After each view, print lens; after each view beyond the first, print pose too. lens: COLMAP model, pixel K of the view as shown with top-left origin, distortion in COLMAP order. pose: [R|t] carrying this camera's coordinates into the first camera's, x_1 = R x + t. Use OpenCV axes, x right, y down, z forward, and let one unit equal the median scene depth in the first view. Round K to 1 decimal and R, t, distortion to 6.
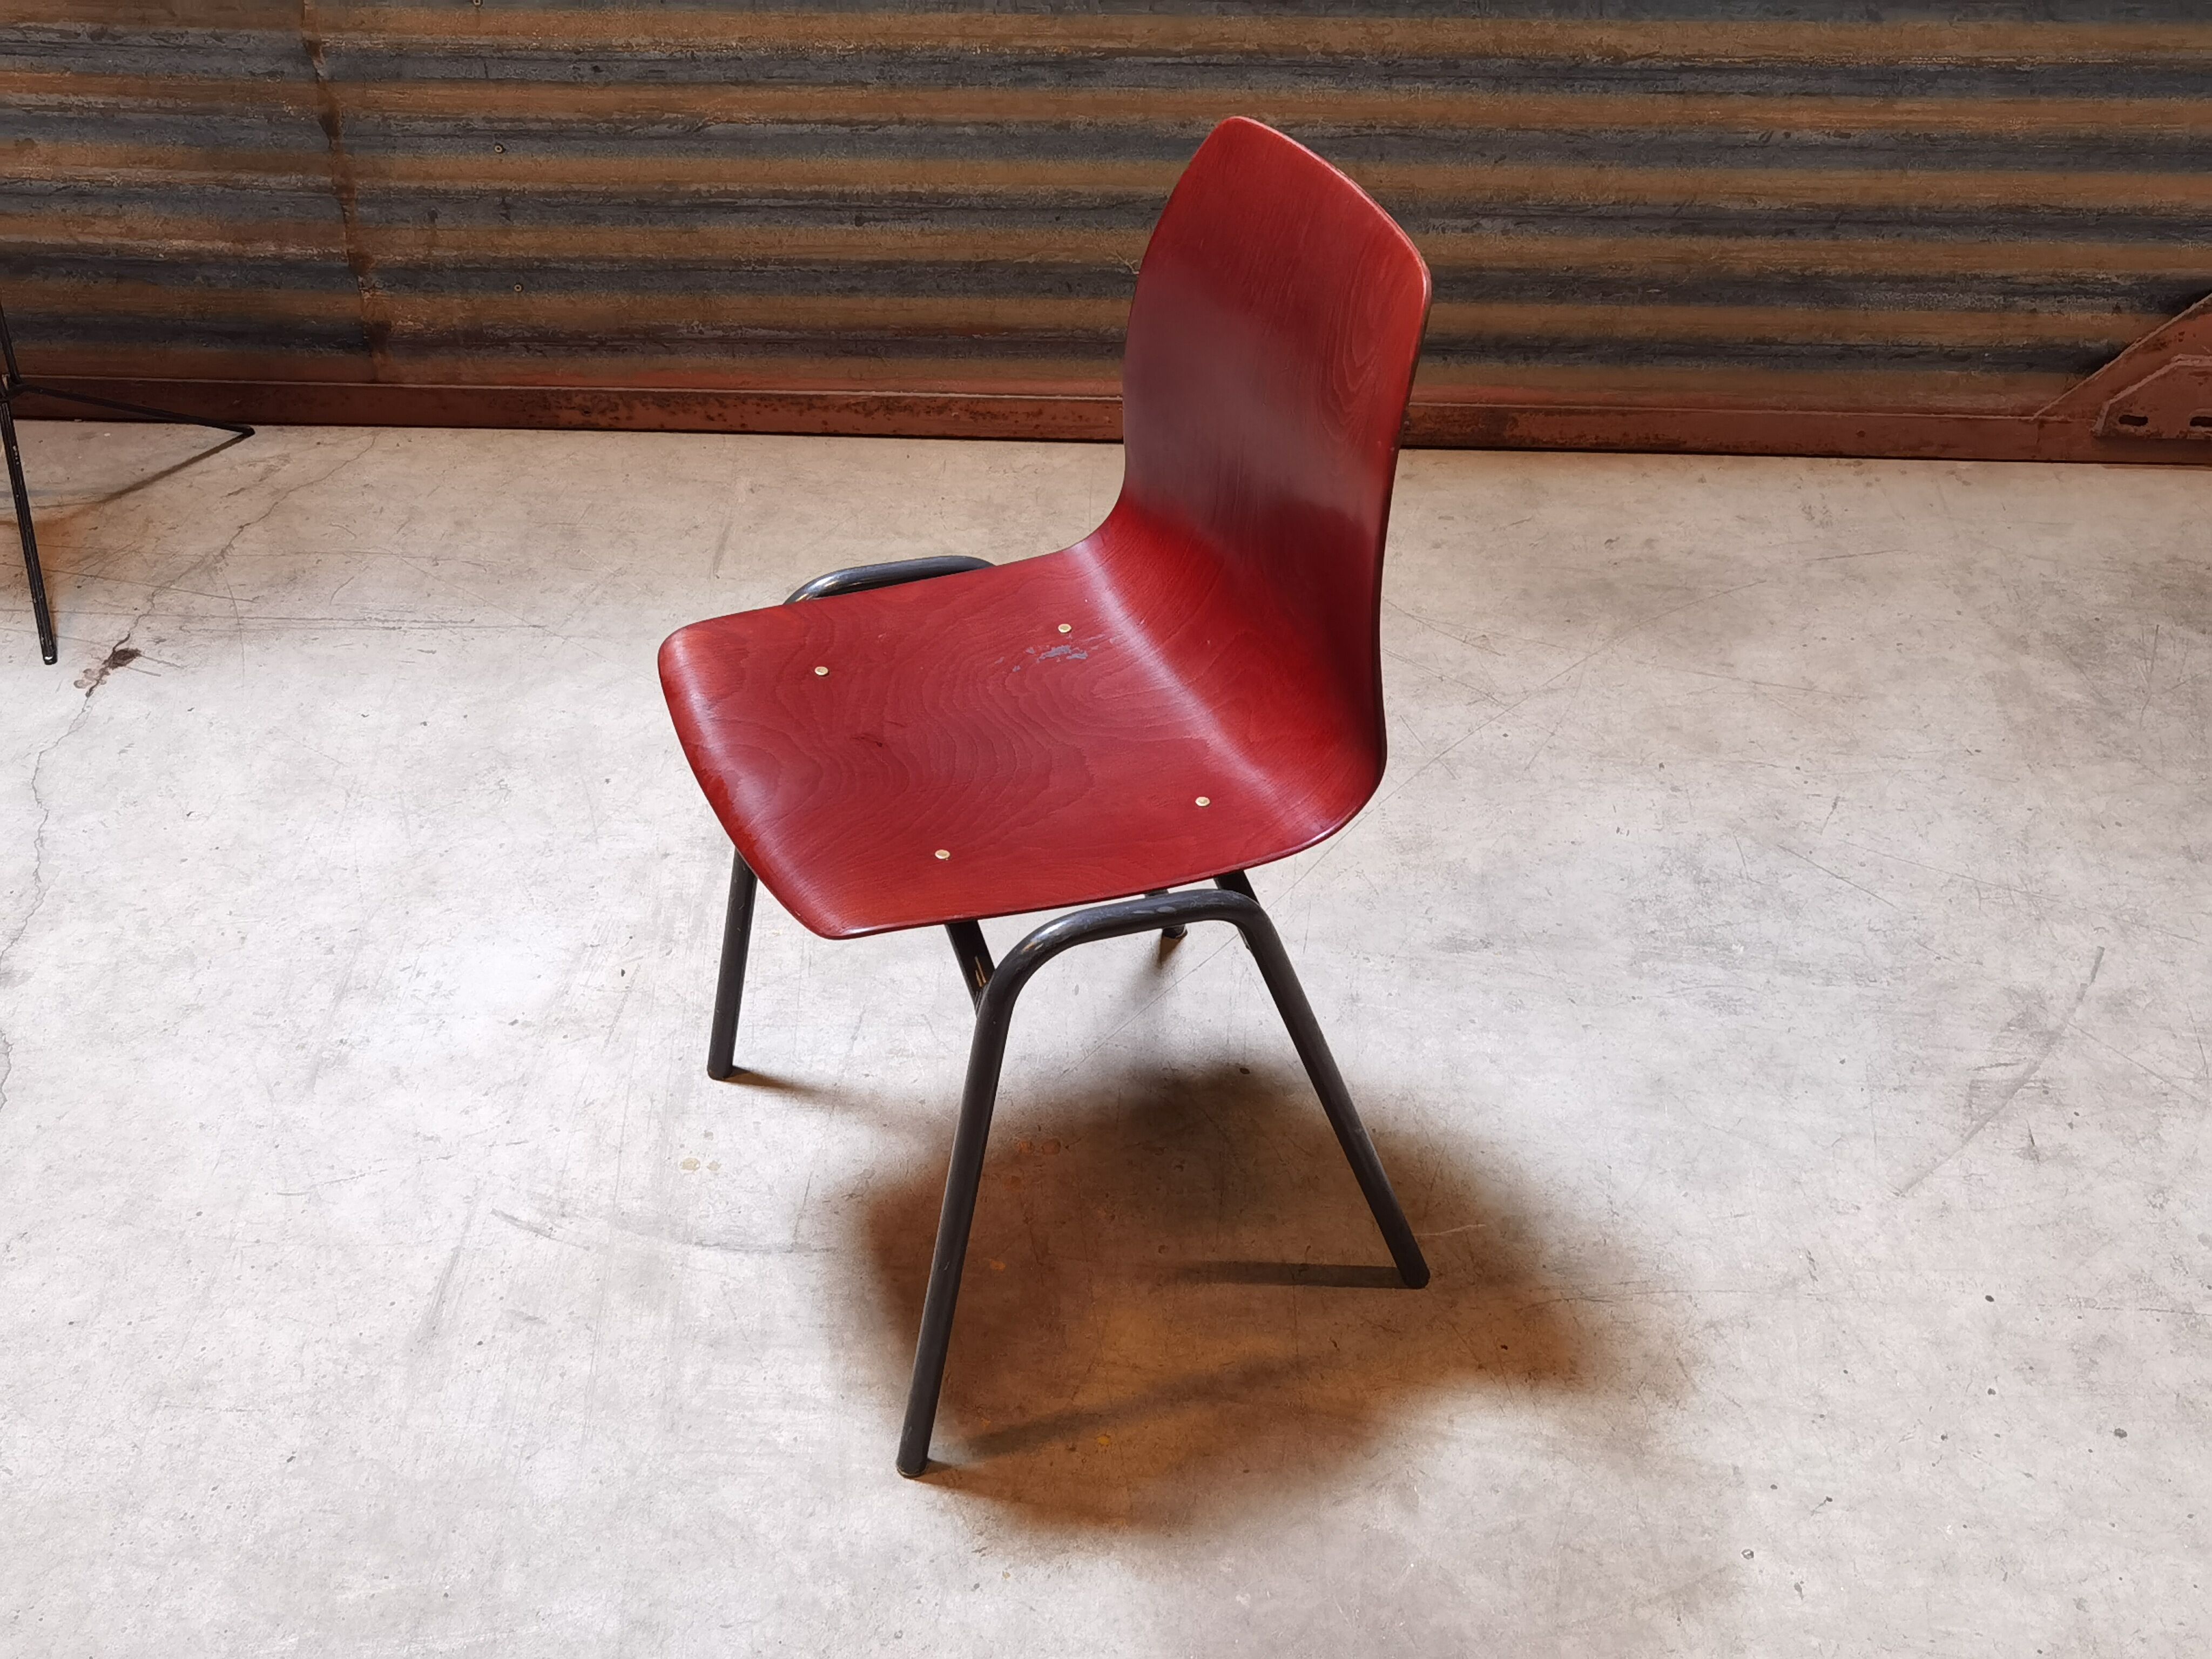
lens RADIAL K [[2560.4, 0, 1107.8], [0, 2560.4, 816.9], [0, 0, 1]] dist [0.003161, 0.000000]
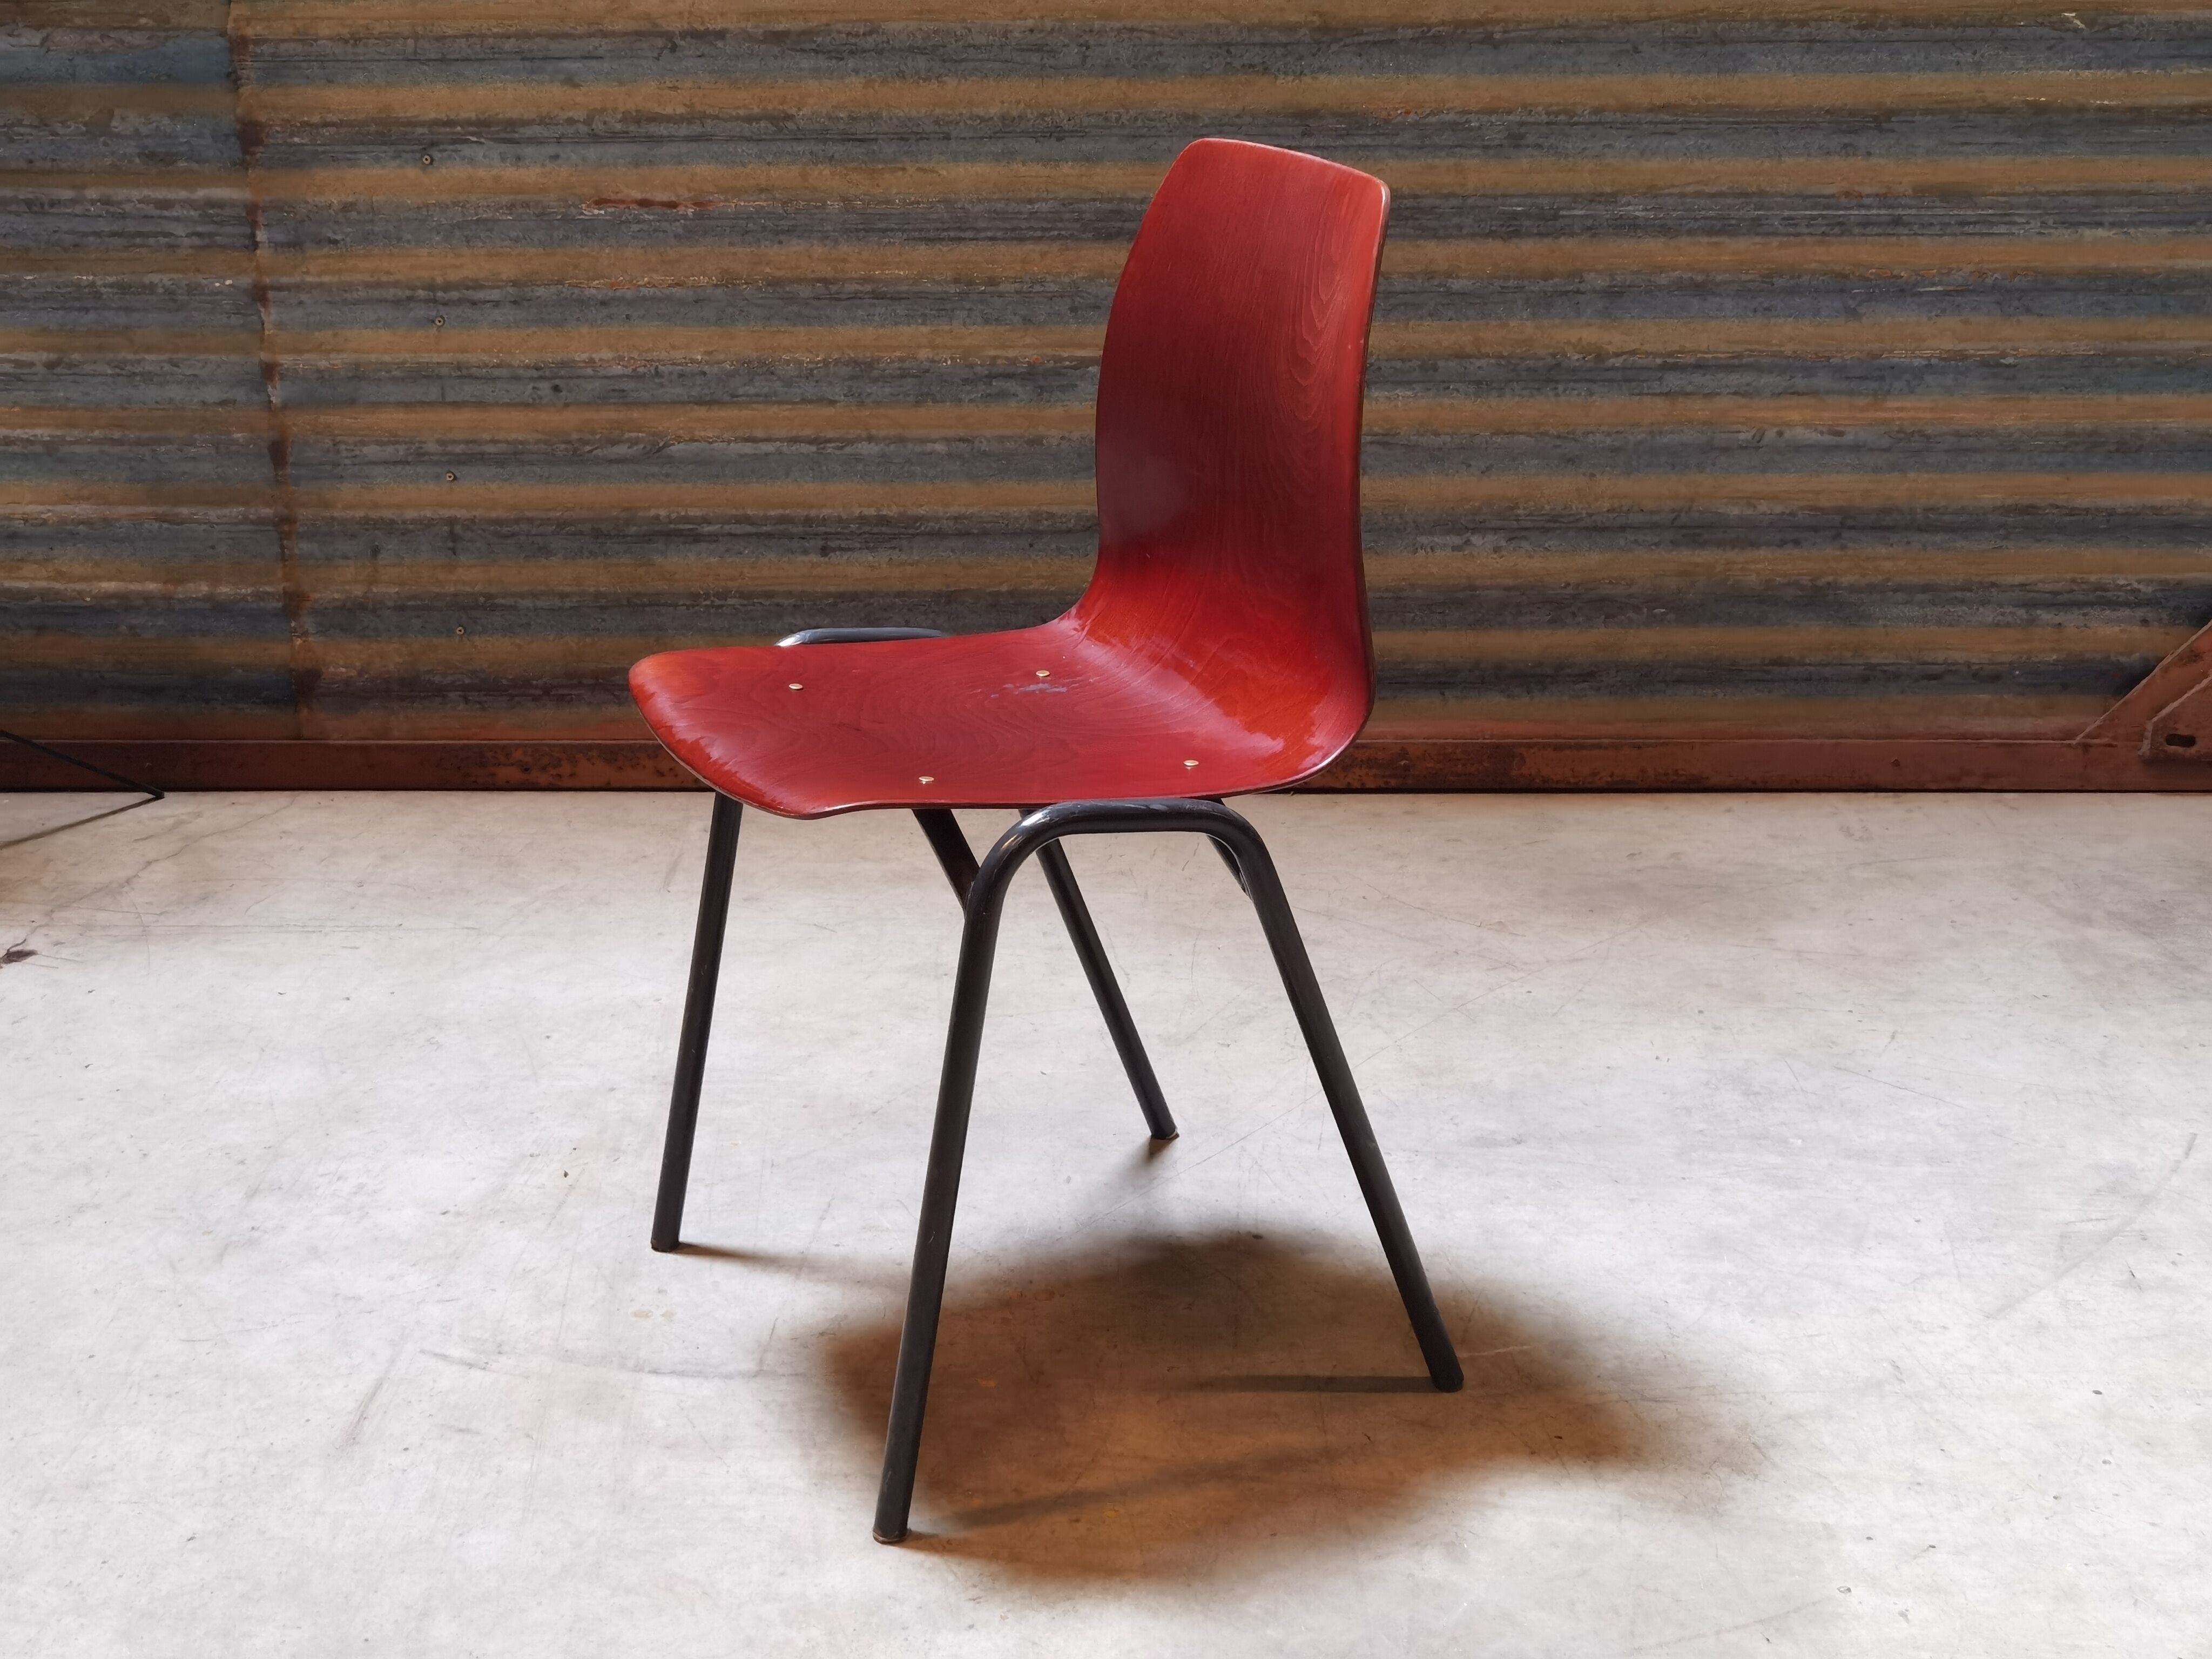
lens RADIAL K [[3138.2, 0, 1112.9], [0, 3138.2, 805.4], [0, 0, 1]] dist [-0.008523, 0.000000]
pose [[0.999701, -0.019109, 0.015254, -0.009177], [0.023167, 0.939766, -0.341031, 0.270603], [-0.007819, 0.341283, 0.939928, -0.072132]]
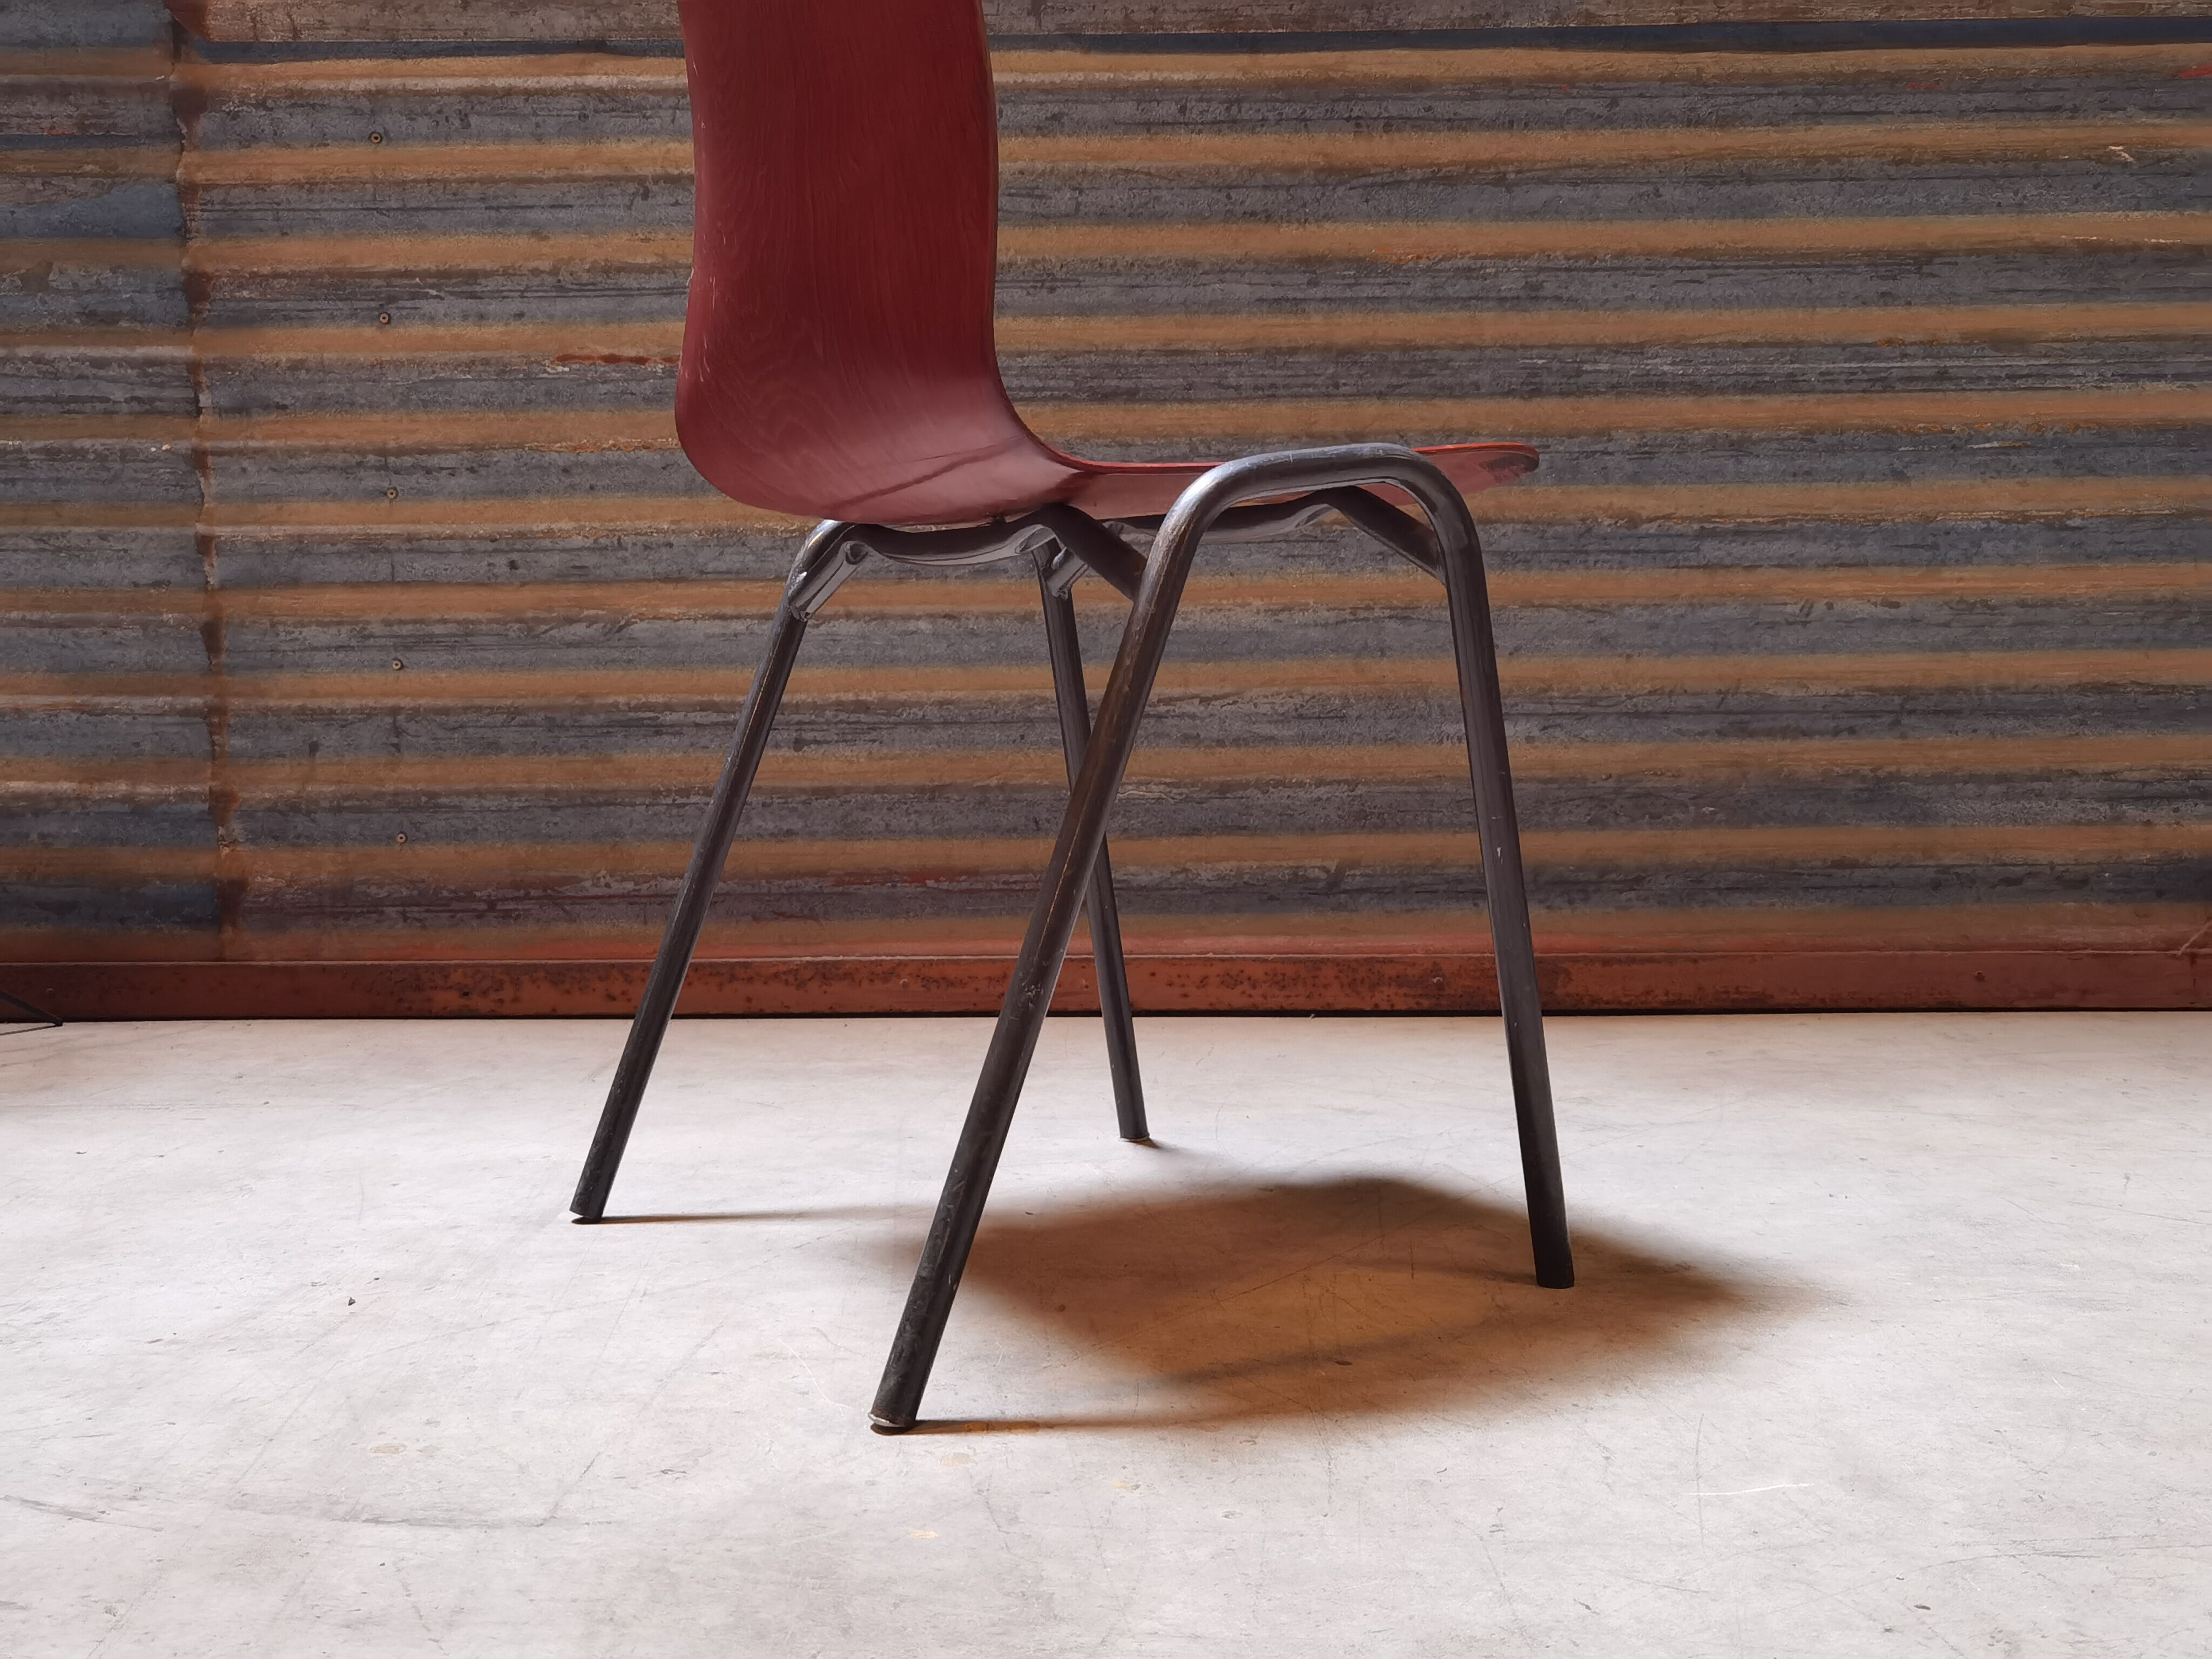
lens RADIAL K [[2219.5, 0, 1074.4], [0, 2219.5, 826.2], [0, 0, 1]] dist [0.010153, 0.000000]
pose [[0.999722, -0.021582, 0.009533, -0.010033], [0.023172, 0.822121, -0.568841, 0.238880], [0.004439, 0.568904, 0.822392, 0.404376]]
